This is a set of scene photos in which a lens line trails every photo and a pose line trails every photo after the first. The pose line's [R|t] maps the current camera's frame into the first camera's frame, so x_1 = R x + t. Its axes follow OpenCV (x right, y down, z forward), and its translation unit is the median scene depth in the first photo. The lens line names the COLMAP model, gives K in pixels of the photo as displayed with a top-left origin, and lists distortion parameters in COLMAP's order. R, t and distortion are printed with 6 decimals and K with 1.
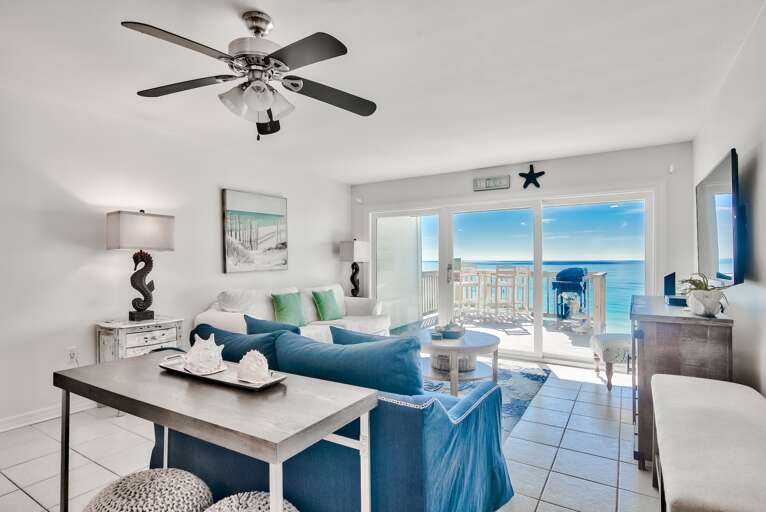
lens RADIAL K [[404.0, 0, 384.0], [0, 404.0, 259.3], [0, 0, 1]] dist [0.000770, -0.000100]
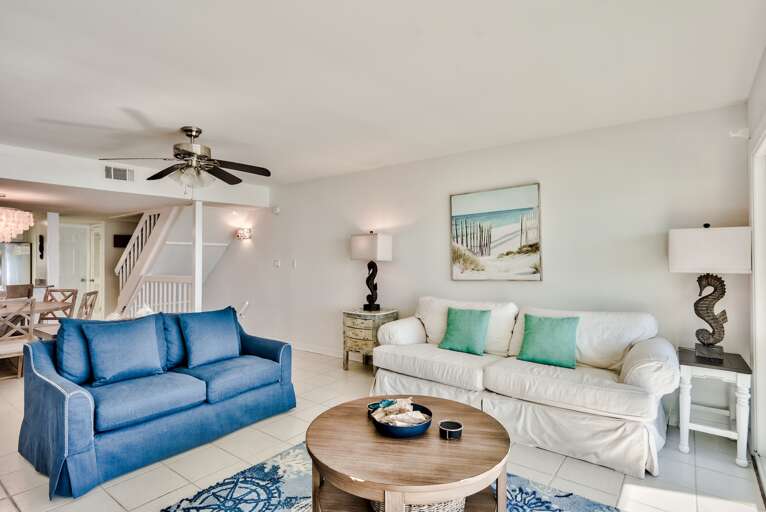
lens RADIAL K [[404.0, 0, 382.5], [0, 404.0, 257.6], [0, 0, 1]] dist [0.000770, -0.000100]
pose [[-0.107519, -0.012521, -0.994124, 0.570415], [0.008929, 0.999868, -0.013560, -0.009099], [0.994163, -0.010334, -0.107393, 0.878918]]
